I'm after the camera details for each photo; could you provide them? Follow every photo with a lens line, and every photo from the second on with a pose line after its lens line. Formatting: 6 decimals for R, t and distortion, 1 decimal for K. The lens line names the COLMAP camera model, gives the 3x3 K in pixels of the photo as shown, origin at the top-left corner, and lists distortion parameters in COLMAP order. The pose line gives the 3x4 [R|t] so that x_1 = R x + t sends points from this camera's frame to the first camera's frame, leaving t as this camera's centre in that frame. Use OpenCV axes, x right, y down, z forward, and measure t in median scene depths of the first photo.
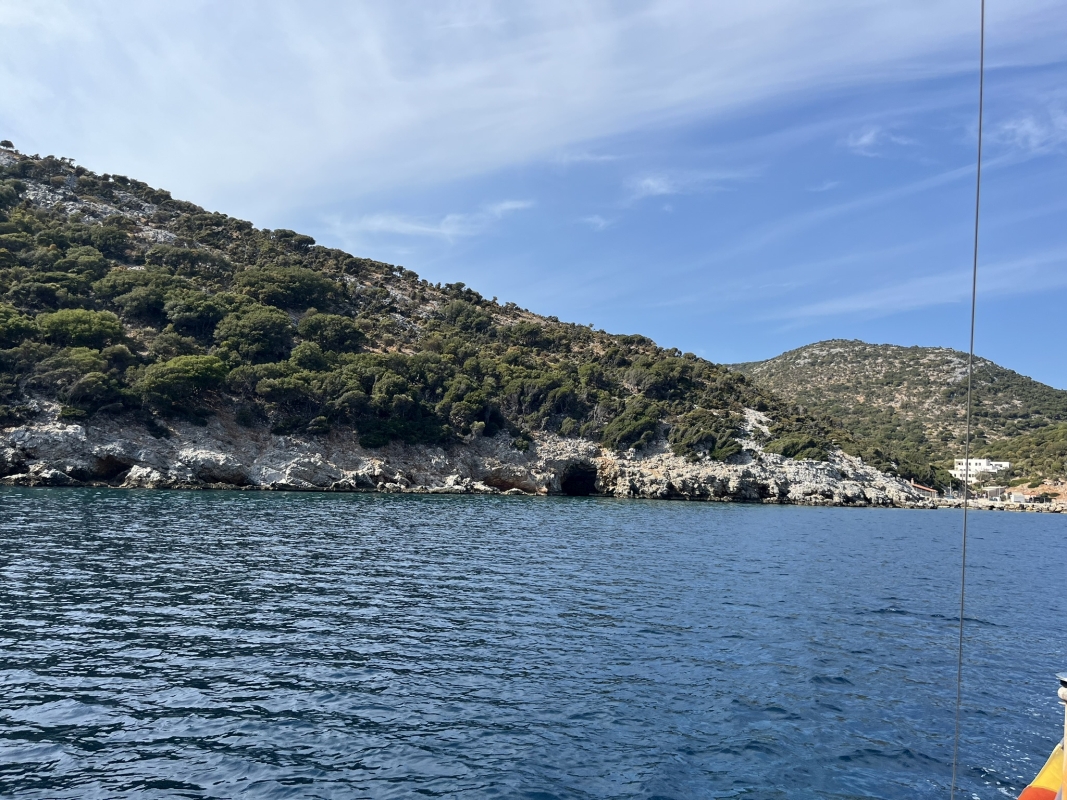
lens RADIAL K [[803.1, 0, 530.6], [0, 803.1, 390.4], [0, 0, 1]] dist [0.066848, -0.101916]
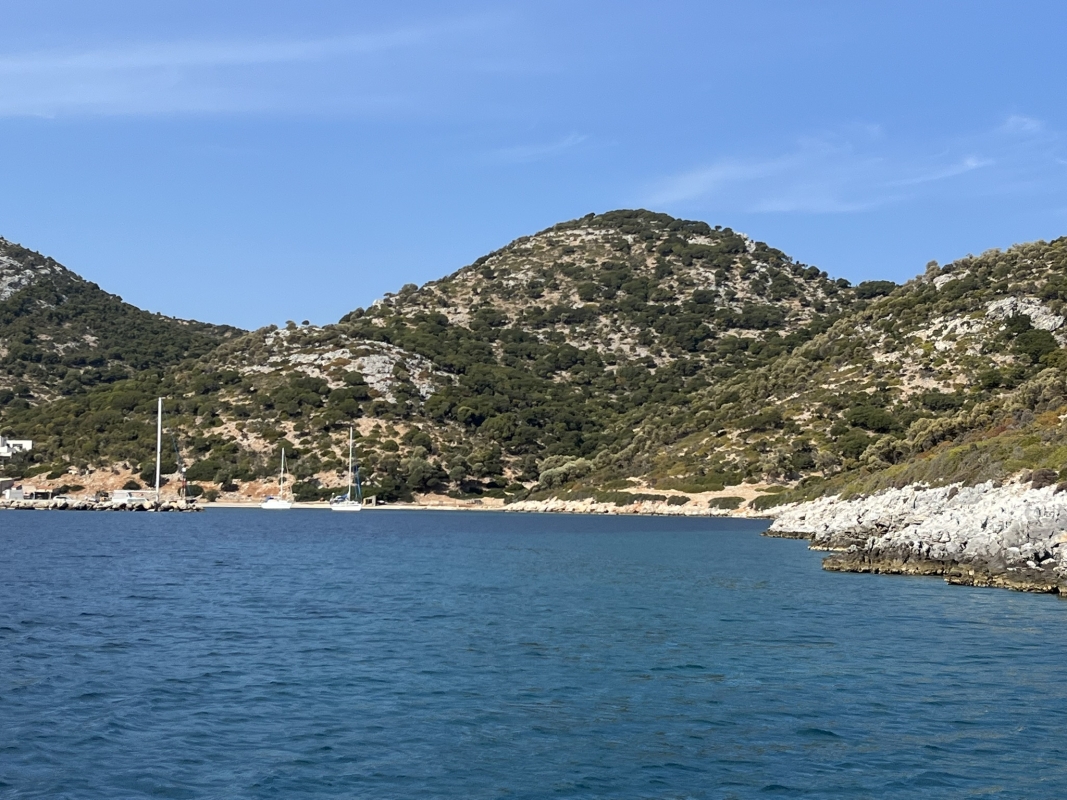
lens RADIAL K [[1679.9, 0, 529.7], [0, 1679.9, 381.4], [0, 0, 1]] dist [0.208754, -1.008938]
pose [[0.726144, 0.019779, 0.687258, -0.174301], [-0.060589, 0.997538, 0.035308, -0.082764], [-0.684868, -0.067279, 0.725555, -0.696438]]
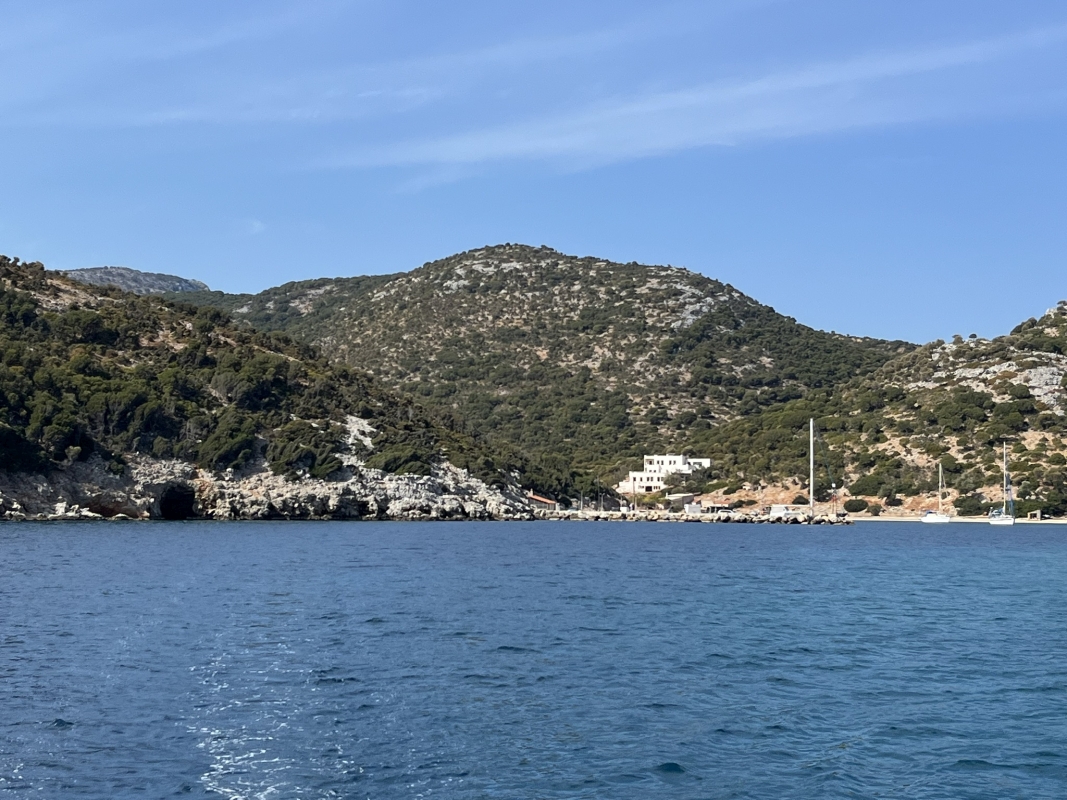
lens RADIAL K [[1685.0, 0, 530.0], [0, 1685.0, 416.8], [0, 0, 1]] dist [0.124179, -0.443854]
pose [[0.936349, -0.011228, 0.350890, -0.199202], [-0.011328, 0.998002, 0.062164, -0.096449], [-0.350887, -0.062183, 0.934351, -0.813676]]
